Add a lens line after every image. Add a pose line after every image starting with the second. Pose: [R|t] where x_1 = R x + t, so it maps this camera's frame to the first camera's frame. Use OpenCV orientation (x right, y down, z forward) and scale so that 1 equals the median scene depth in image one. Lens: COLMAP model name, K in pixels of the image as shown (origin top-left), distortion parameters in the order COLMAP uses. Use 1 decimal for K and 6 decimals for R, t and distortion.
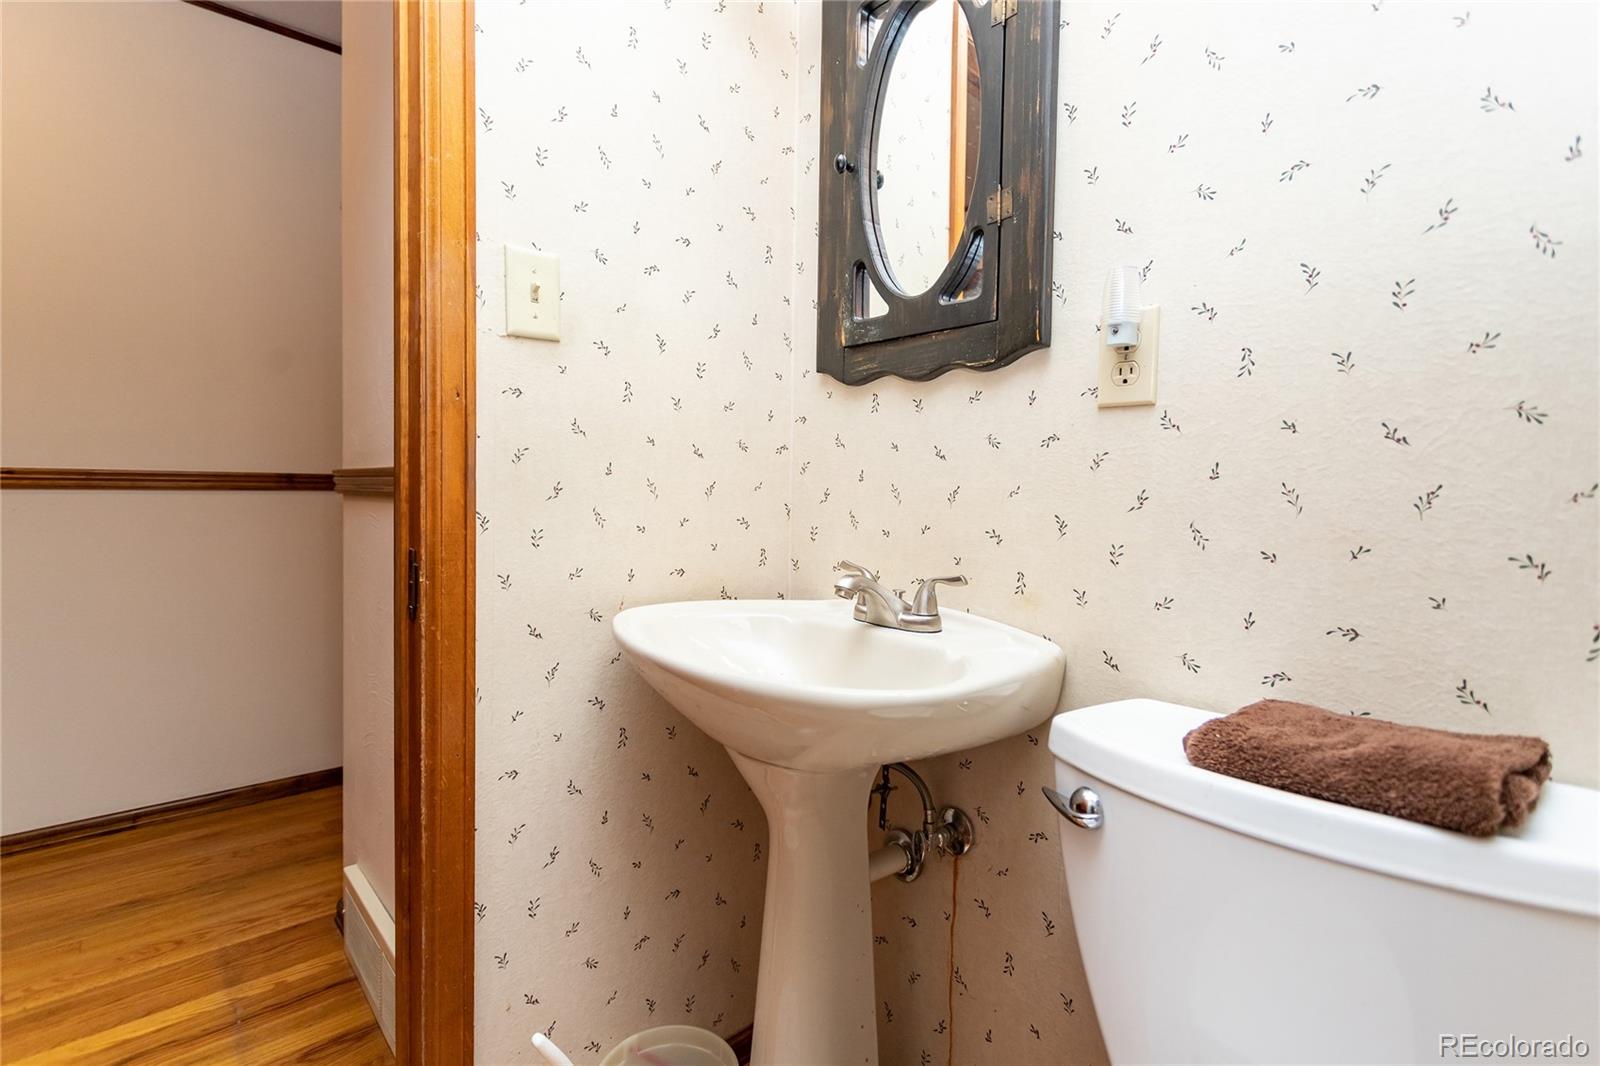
lens RADIAL K [[773.4, 0, 801.9], [0, 773.4, 499.9], [0, 0, 1]] dist [-0.001049, -0.000046]
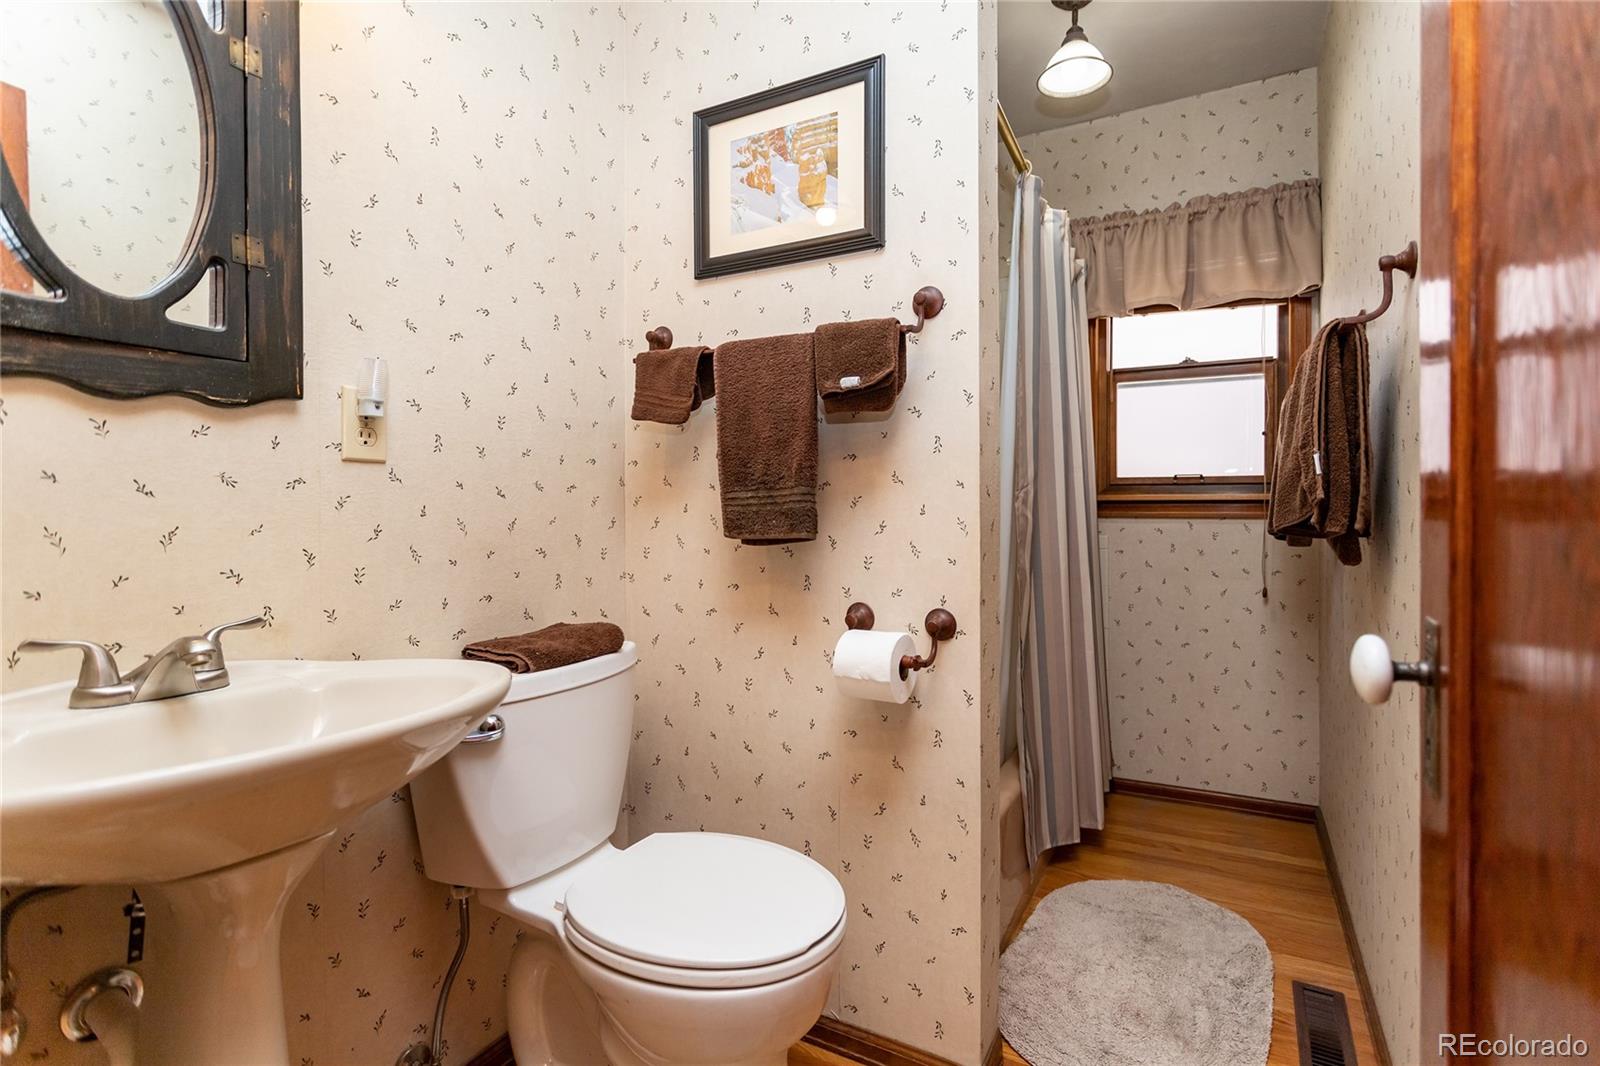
lens RADIAL K [[773.4, 0, 801.9], [0, 773.4, 499.9], [0, 0, 1]] dist [-0.001049, -0.000046]
pose [[-0.335727, 0.009677, 0.941910, -0.985570], [0.025121, 0.999684, -0.001317, -0.032638], [-0.941624, 0.023220, -0.335864, 0.686893]]
